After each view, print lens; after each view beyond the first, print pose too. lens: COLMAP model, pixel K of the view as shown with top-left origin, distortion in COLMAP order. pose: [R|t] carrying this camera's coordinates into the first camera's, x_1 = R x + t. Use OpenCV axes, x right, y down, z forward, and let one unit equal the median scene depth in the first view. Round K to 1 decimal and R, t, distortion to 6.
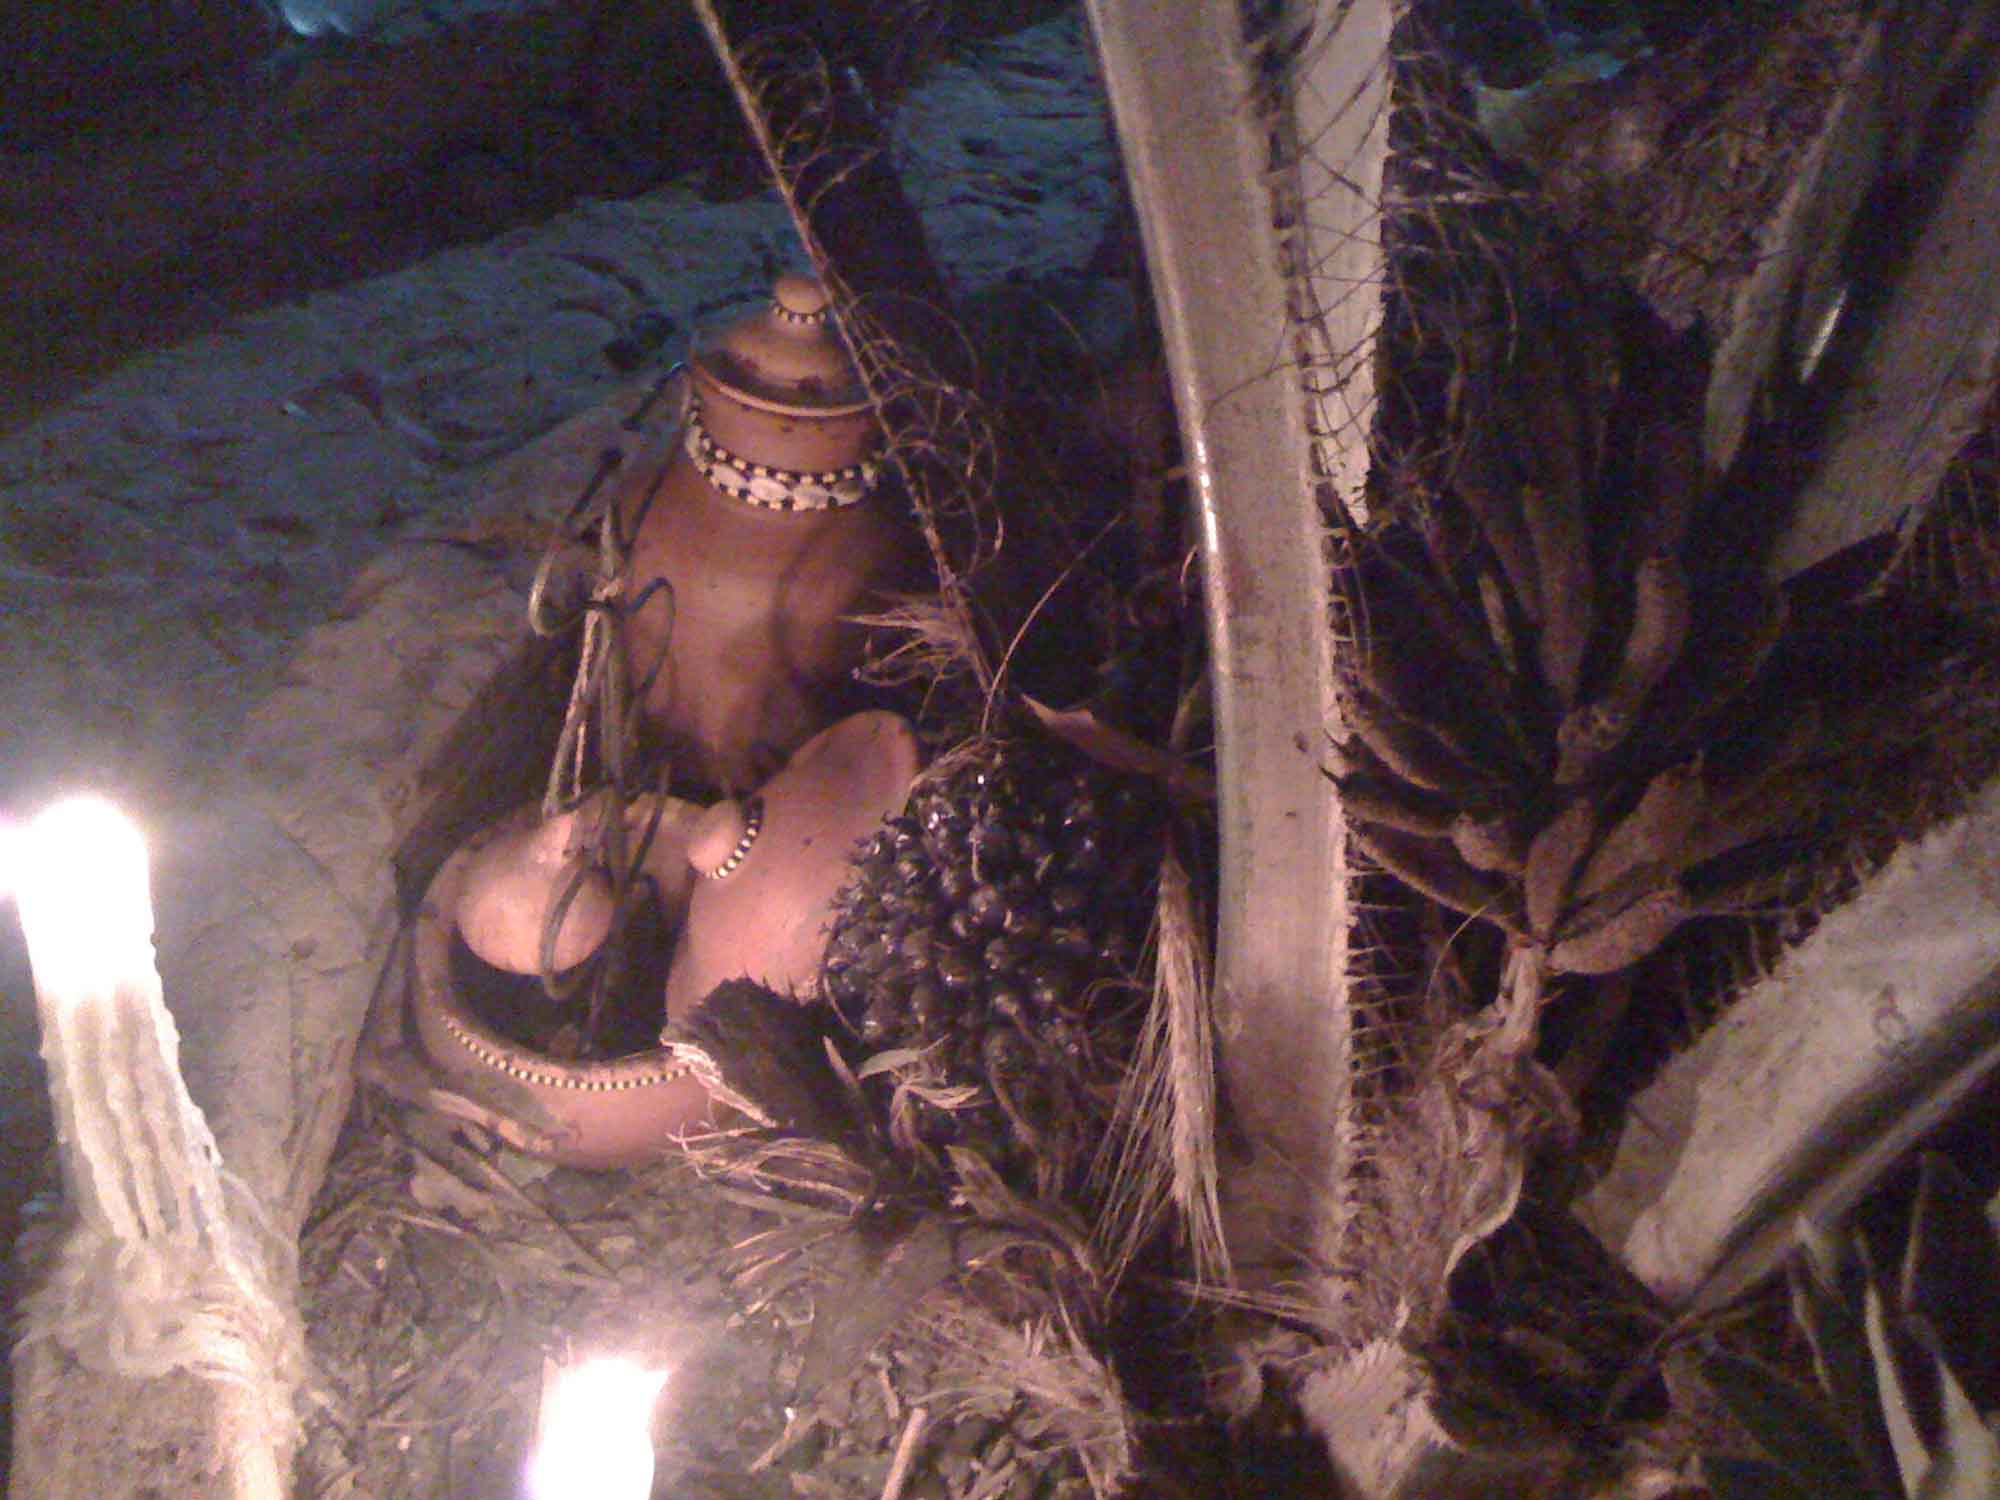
lens RADIAL K [[2181.7, 0, 1006.2], [0, 2181.7, 733.6], [0, 0, 1]] dist [0.177990, -0.415591]
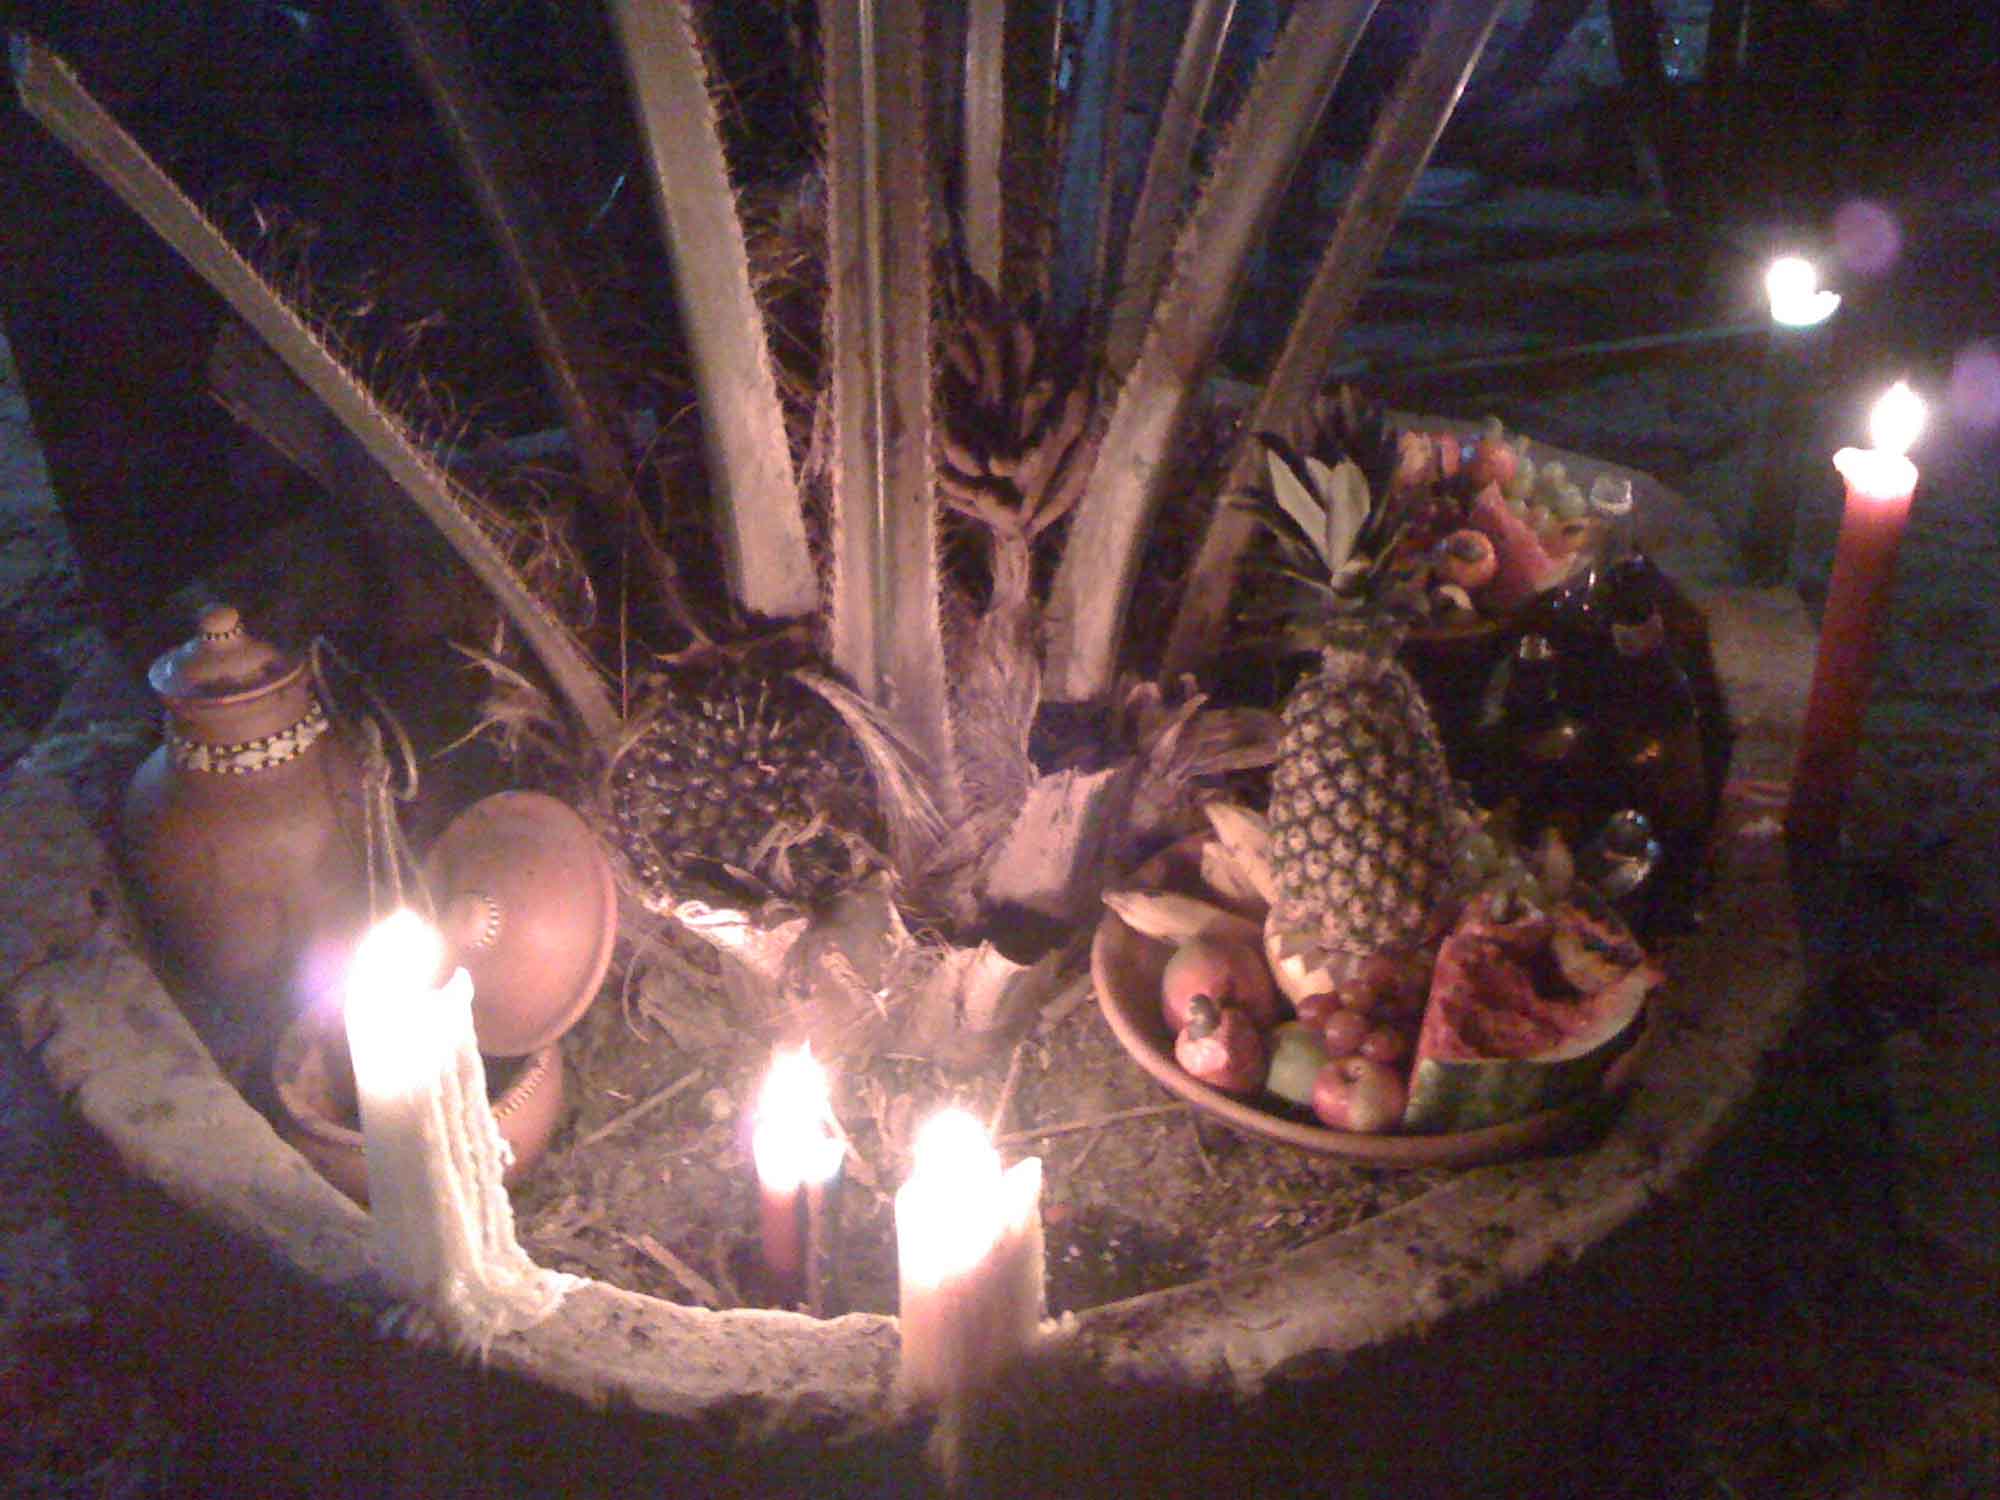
lens RADIAL K [[2181.7, 0, 1006.2], [0, 2181.7, 733.6], [0, 0, 1]] dist [0.177990, -0.415591]
pose [[0.563855, -0.538264, 0.626370, -0.749361], [0.607477, 0.784122, 0.126978, -0.018253], [-0.559499, 0.308908, 0.769115, -0.354648]]
